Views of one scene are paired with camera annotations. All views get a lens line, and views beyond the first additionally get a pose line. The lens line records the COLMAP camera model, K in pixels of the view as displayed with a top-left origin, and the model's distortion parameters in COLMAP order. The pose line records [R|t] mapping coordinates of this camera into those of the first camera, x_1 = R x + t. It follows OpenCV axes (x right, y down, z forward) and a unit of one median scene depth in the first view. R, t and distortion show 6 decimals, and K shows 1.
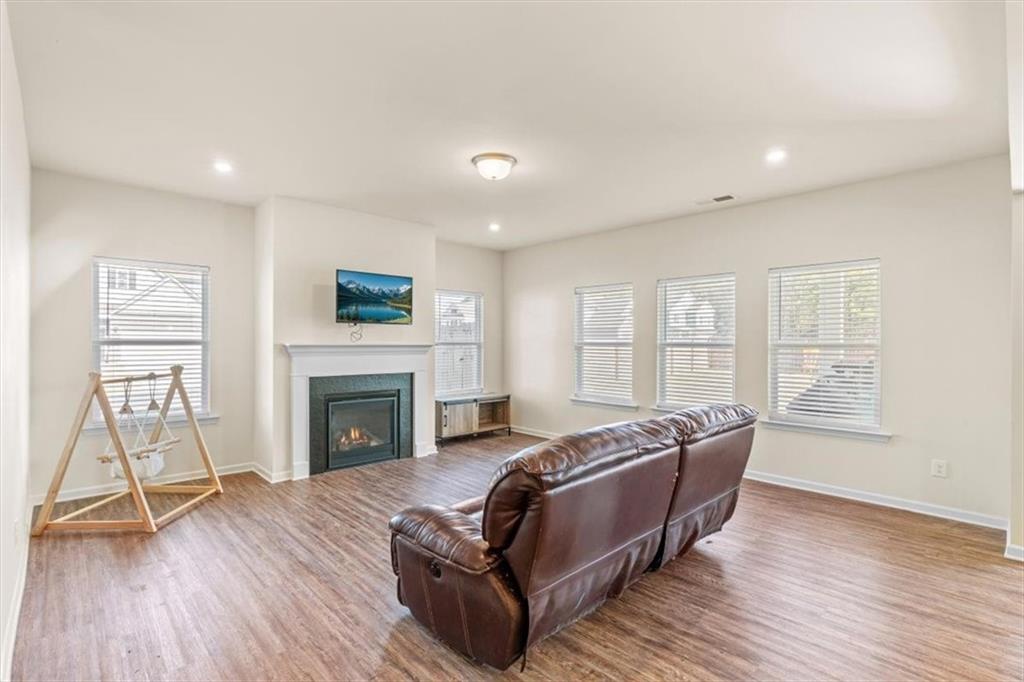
lens RADIAL K [[483.2, 0, 513.3], [0, 483.2, 347.4], [0, 0, 1]] dist [-0.006666, 0.002957]
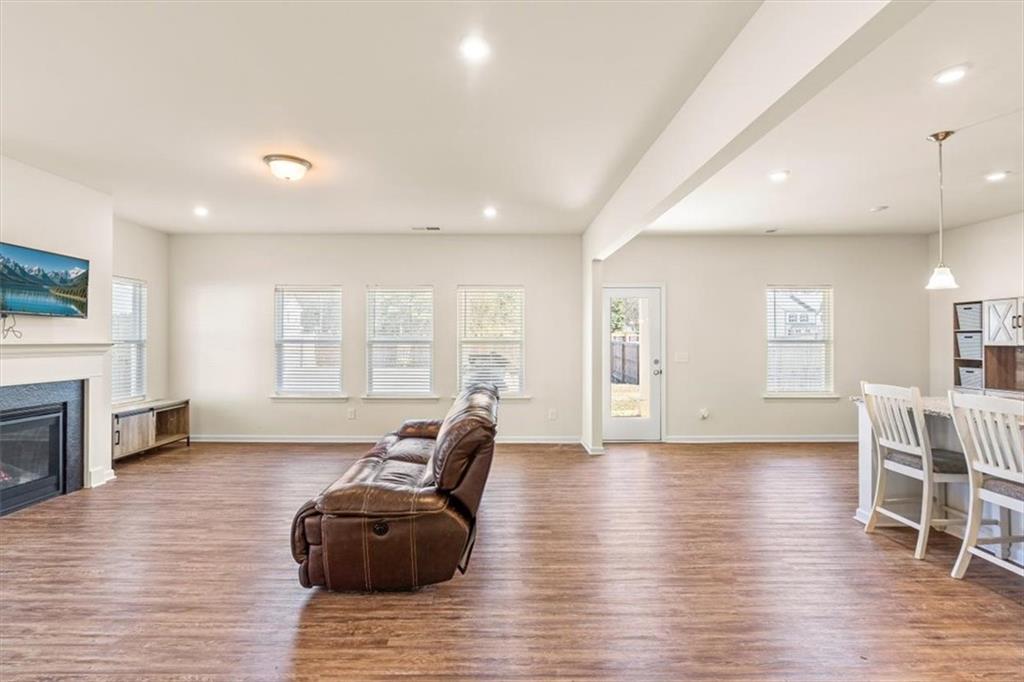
lens RADIAL K [[483.2, 0, 495.9], [0, 483.2, 336.8], [0, 0, 1]] dist [-0.006666, 0.002957]
pose [[0.696314, -0.000286, 0.717737, -0.303675], [0.011213, 0.999882, -0.010481, -0.001261], [-0.717649, 0.015346, 0.696236, -0.019031]]
